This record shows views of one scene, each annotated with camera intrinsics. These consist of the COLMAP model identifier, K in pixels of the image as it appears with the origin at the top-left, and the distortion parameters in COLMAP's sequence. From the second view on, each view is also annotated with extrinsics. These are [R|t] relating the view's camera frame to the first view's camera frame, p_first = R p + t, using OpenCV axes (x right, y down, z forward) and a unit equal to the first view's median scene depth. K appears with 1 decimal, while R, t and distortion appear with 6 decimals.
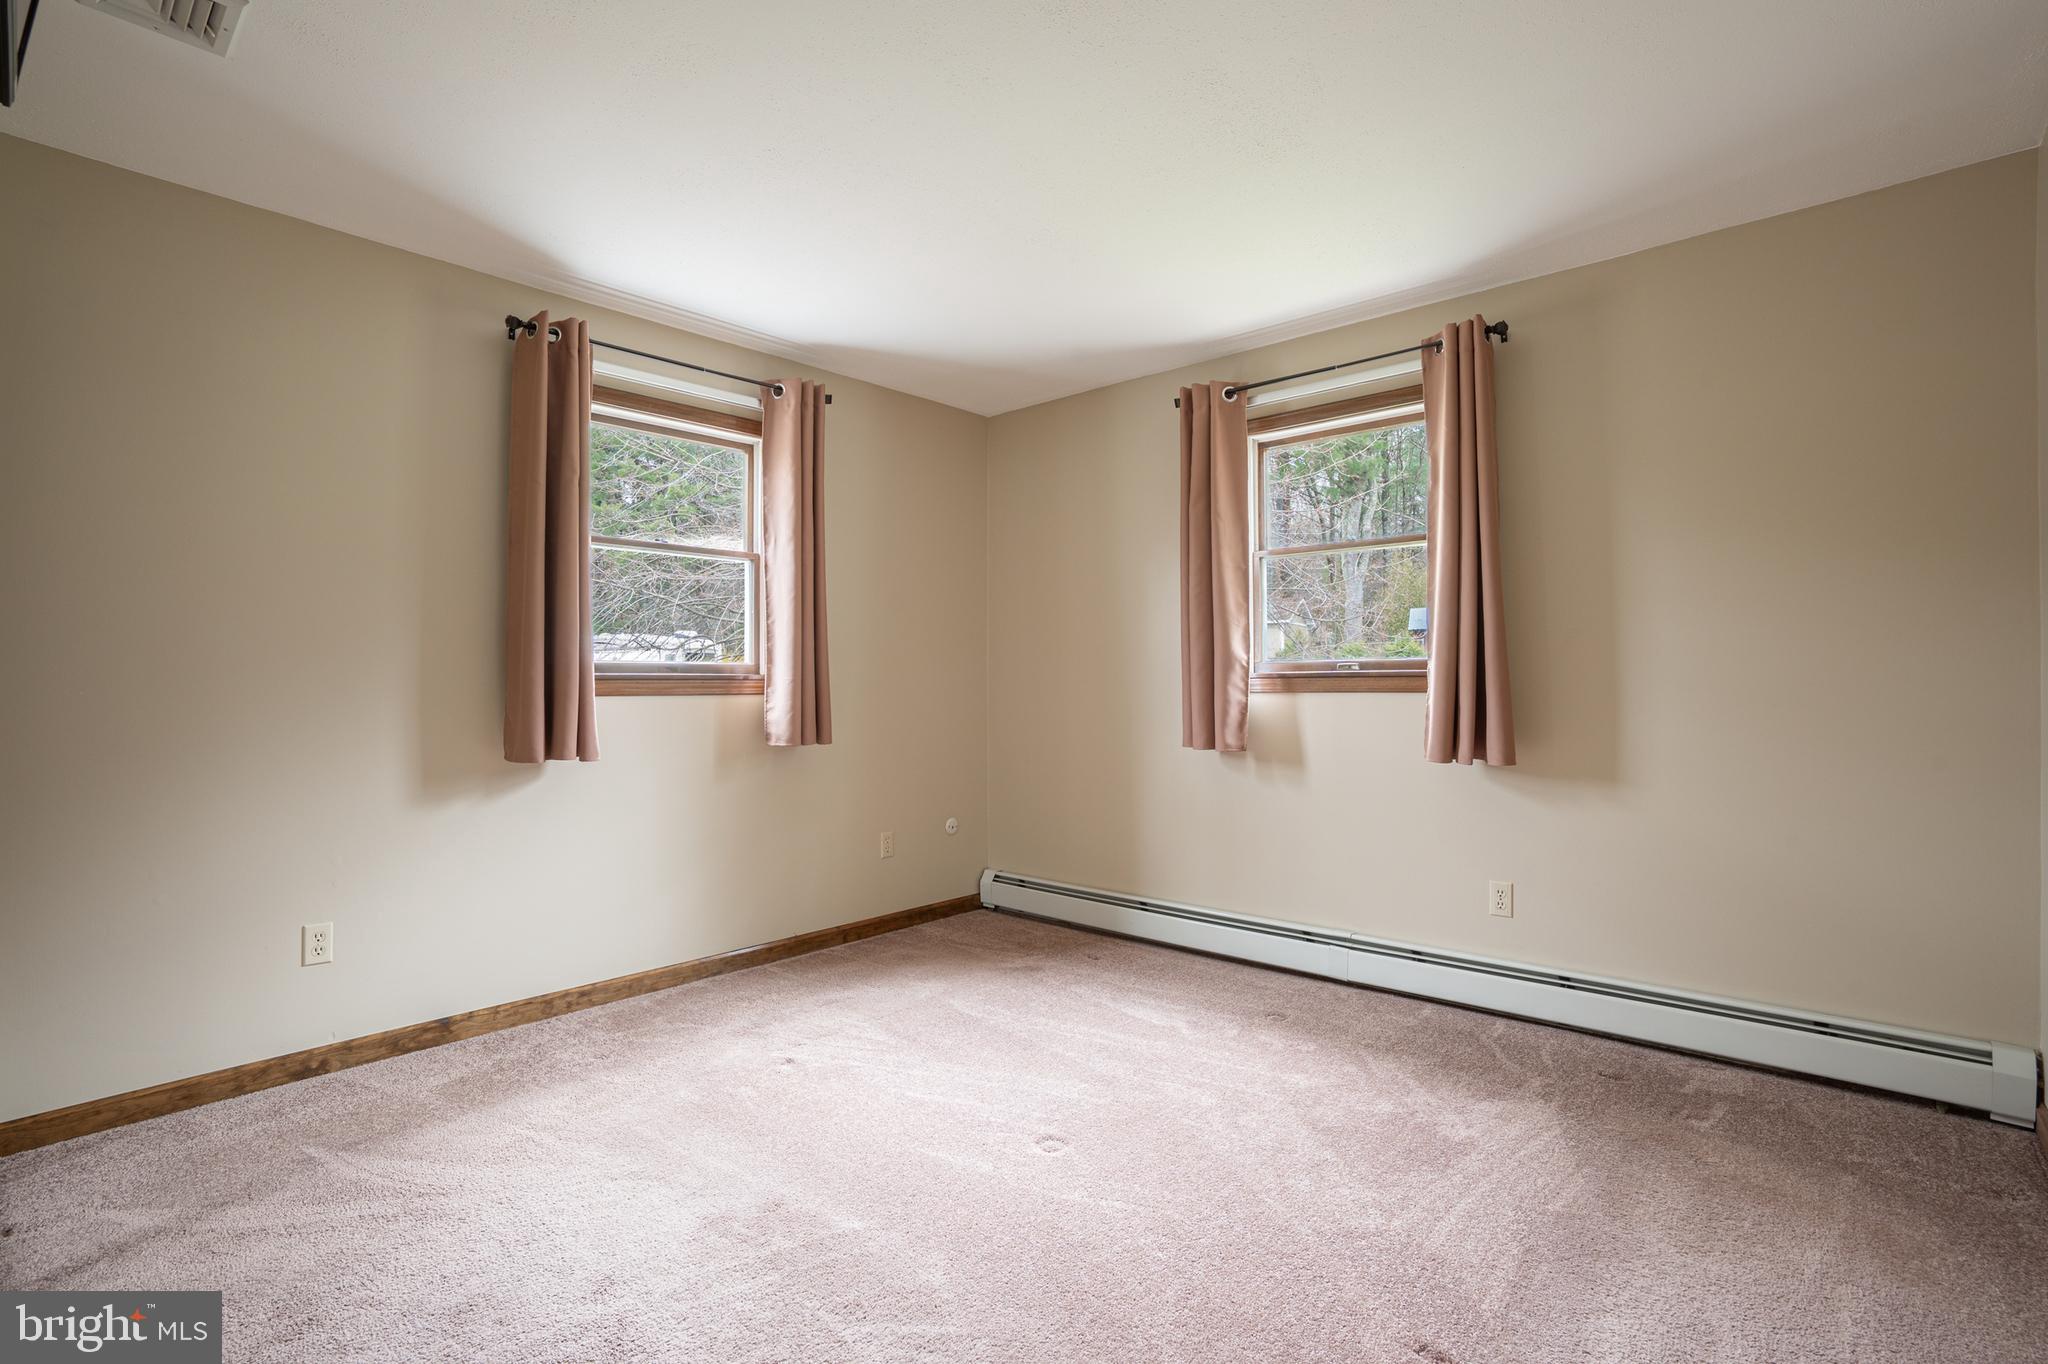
lens RADIAL K [[943.9, 0, 1021.2], [0, 943.9, 671.3], [0, 0, 1]] dist [-0.020818, 0.003120]
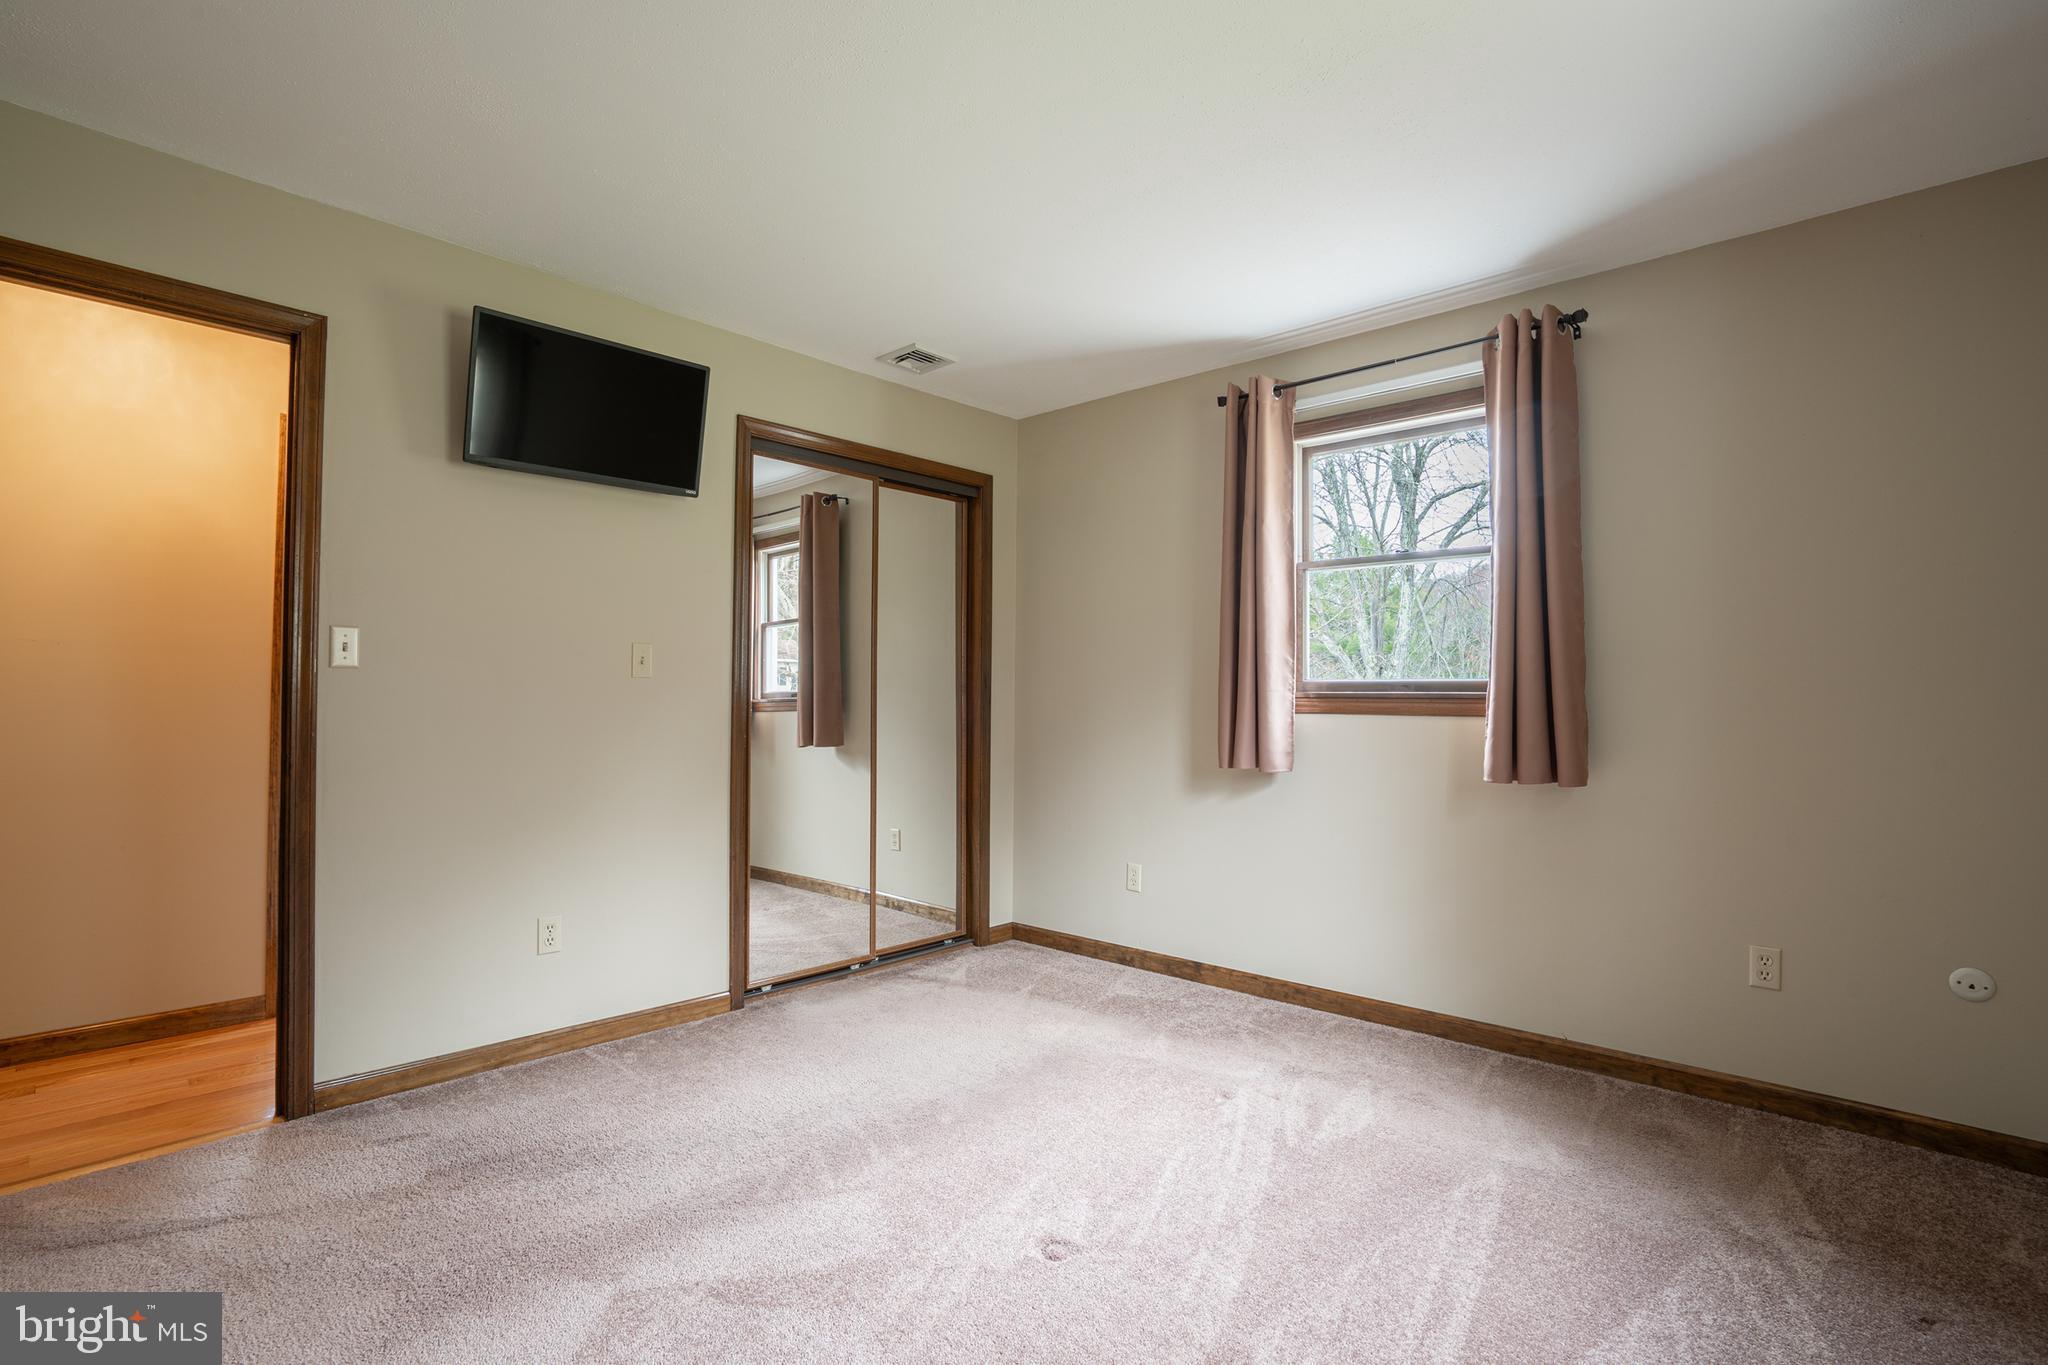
lens RADIAL K [[943.9, 0, 1022.8], [0, 943.9, 678.4], [0, 0, 1]] dist [-0.020818, 0.003120]
pose [[0.002839, -0.022836, -0.999735, 0.643877], [0.005692, 0.999723, -0.022819, 0.008845], [0.999980, -0.005626, 0.002968, 0.709947]]
